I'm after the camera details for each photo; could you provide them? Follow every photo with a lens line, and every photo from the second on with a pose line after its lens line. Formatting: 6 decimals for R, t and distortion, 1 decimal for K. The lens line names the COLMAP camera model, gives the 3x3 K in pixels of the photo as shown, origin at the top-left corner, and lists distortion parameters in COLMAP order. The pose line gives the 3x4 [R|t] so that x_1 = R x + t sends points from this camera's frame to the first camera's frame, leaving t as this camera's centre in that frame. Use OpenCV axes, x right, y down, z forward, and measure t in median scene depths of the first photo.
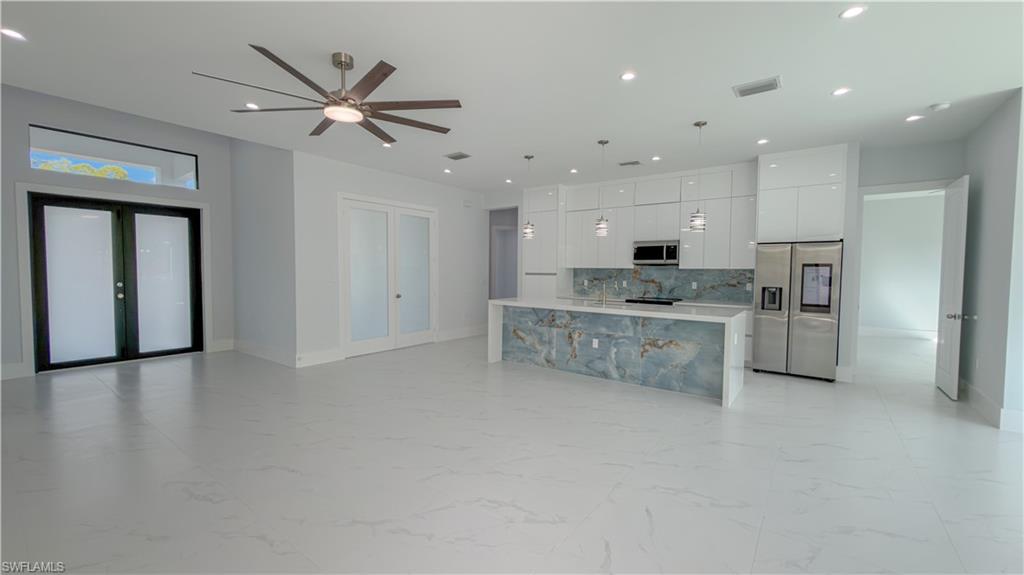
lens RADIAL K [[409.4, 0, 512.0], [0, 409.4, 287.5], [0, 0, 1]] dist [-0.000927, -0.000106]
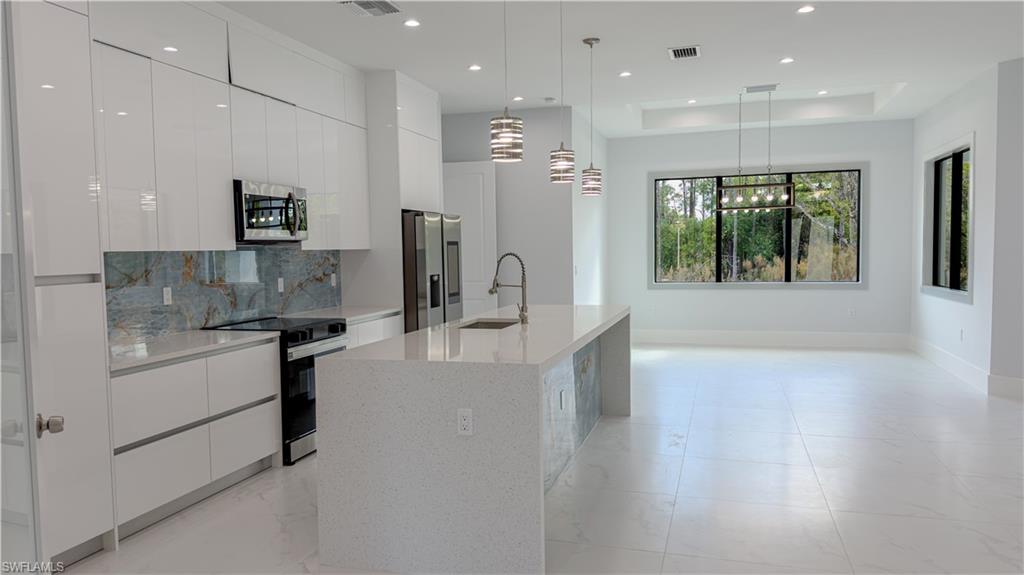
lens RADIAL K [[712.7, 0, 512.0], [0, 712.7, 287.5], [0, 0, 1]] dist [0.000061, 0.000052]
pose [[-0.330410, -0.049778, 0.942524, -0.502308], [0.061760, 0.995328, 0.074217, -0.054770], [-0.941815, 0.082732, -0.325792, 1.174160]]
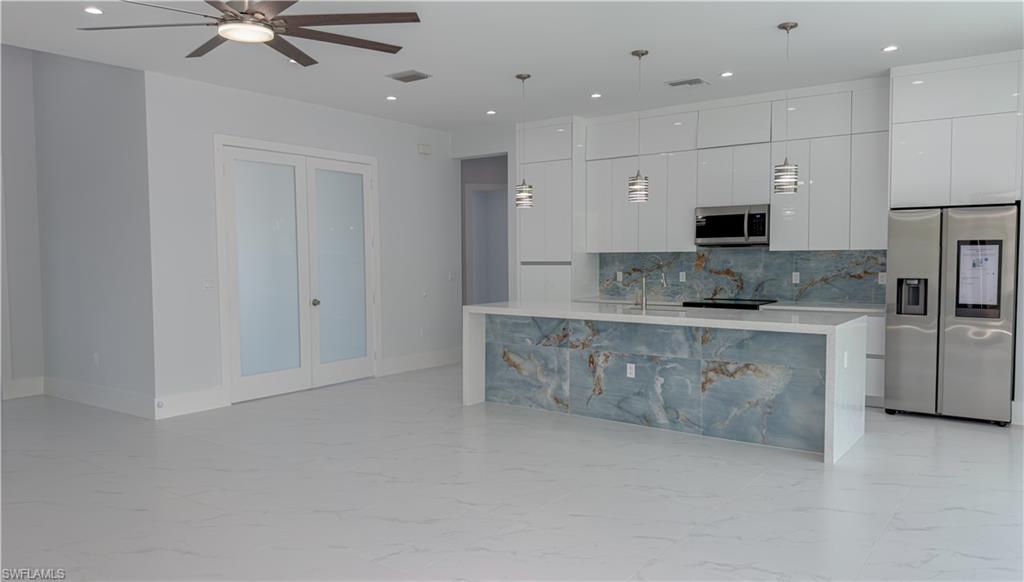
lens RADIAL K [[783.4, 0, 512.0], [0, 783.4, 291.0], [0, 0, 1]] dist [0.092844, -0.000226]
pose [[0.999781, -0.015409, 0.014178, 0.002211], [0.015342, 0.999871, 0.004817, 0.002987], [-0.014250, -0.004599, 0.999888, -0.213645]]
